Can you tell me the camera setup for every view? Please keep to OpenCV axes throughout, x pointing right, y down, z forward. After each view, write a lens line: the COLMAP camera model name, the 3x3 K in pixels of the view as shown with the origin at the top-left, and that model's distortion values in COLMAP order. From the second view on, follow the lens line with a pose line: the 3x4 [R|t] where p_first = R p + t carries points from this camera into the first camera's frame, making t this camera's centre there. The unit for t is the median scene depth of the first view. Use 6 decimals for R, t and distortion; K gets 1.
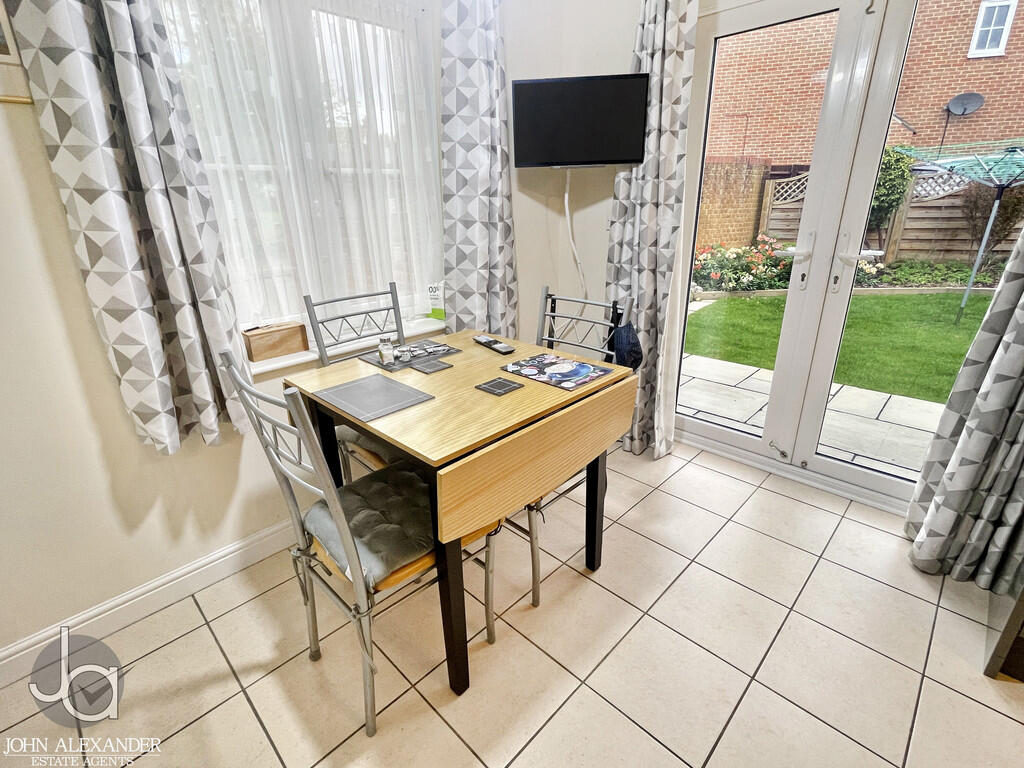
lens RADIAL K [[489.3, 0, 510.0], [0, 489.3, 382.4], [0, 0, 1]] dist [-0.003424, 0.000505]
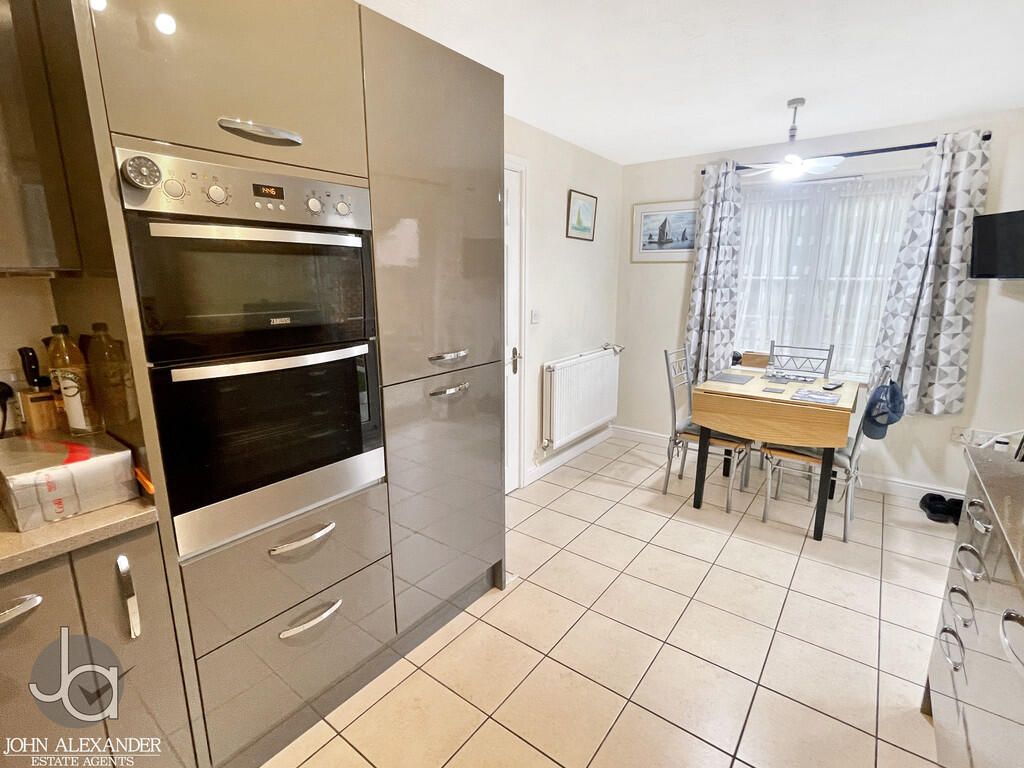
lens RADIAL K [[489.3, 0, 510.0], [0, 489.3, 382.4], [0, 0, 1]] dist [-0.003424, 0.000505]
pose [[0.124278, 0.226537, -0.966041, 1.748097], [-0.355013, 0.919293, 0.169903, 0.023779], [0.926564, 0.321842, 0.194671, -0.394459]]
